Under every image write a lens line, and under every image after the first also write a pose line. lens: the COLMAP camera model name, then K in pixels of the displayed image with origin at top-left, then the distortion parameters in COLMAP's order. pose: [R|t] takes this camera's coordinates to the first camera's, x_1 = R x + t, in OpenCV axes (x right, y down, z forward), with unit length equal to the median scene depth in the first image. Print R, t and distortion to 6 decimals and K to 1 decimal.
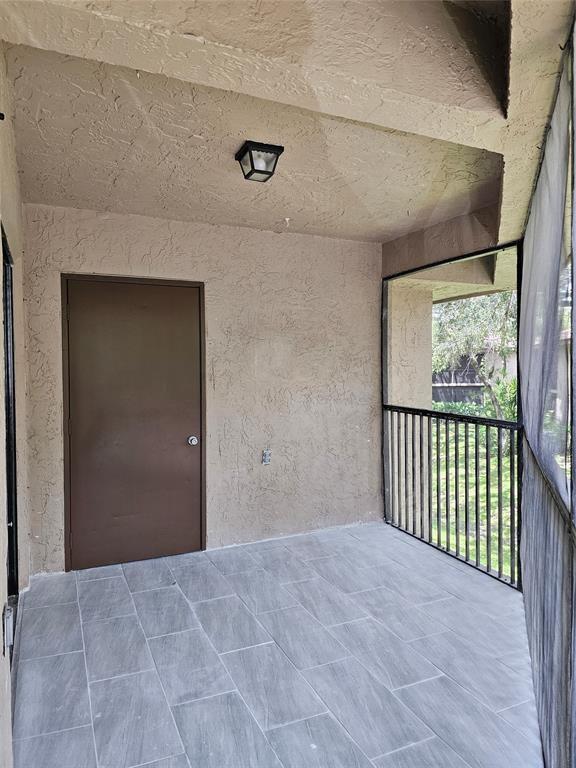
lens RADIAL K [[508.7, 0, 285.0], [0, 508.7, 378.5], [0, 0, 1]] dist [0.062341, -0.059270]
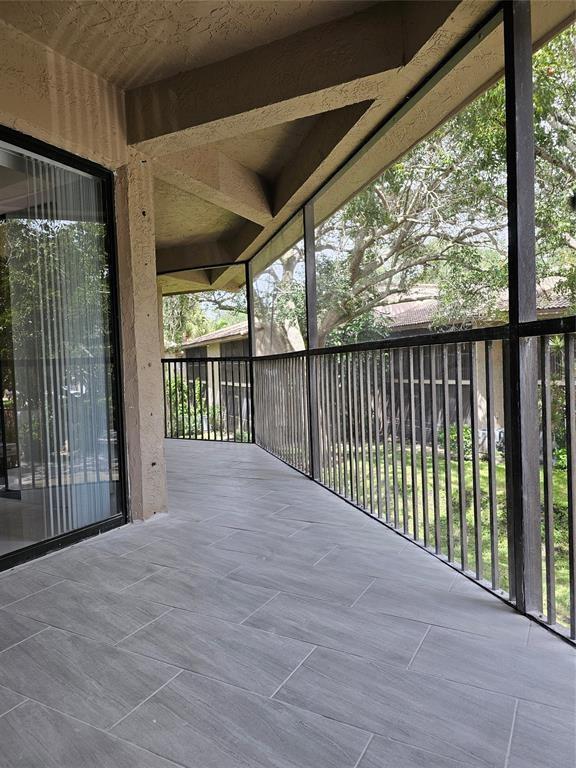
lens RADIAL K [[508.7, 0, 288.4], [0, 508.7, 382.2], [0, 0, 1]] dist [0.062341, -0.059270]
pose [[0.777907, -0.043095, 0.626900, -0.864543], [0.044915, 0.998907, 0.012934, 0.227485], [-0.626772, 0.018096, 0.778993, -0.780417]]
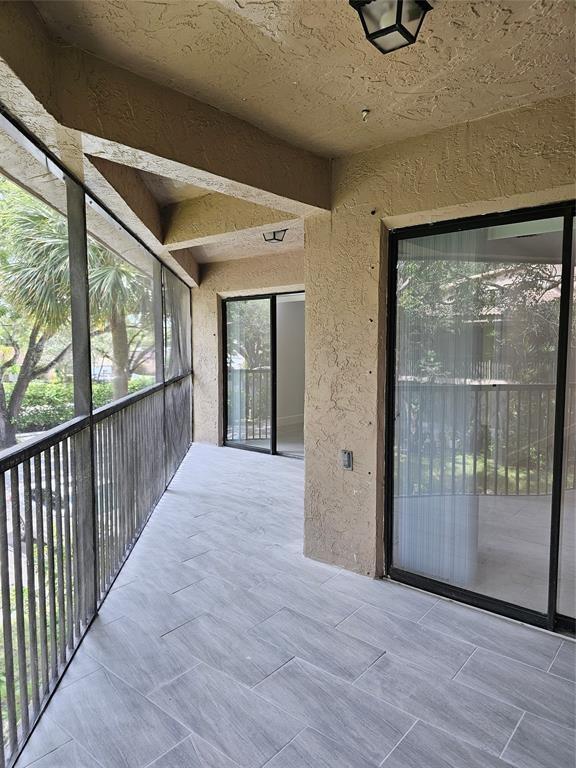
lens RADIAL K [[508.7, 0, 286.8], [0, 508.7, 389.6], [0, 0, 1]] dist [0.062341, -0.059270]
pose [[-0.892195, 0.053604, -0.448459, 0.414831], [0.002587, 0.993522, 0.113607, -0.046810], [0.451644, 0.100199, -0.886554, 1.751654]]
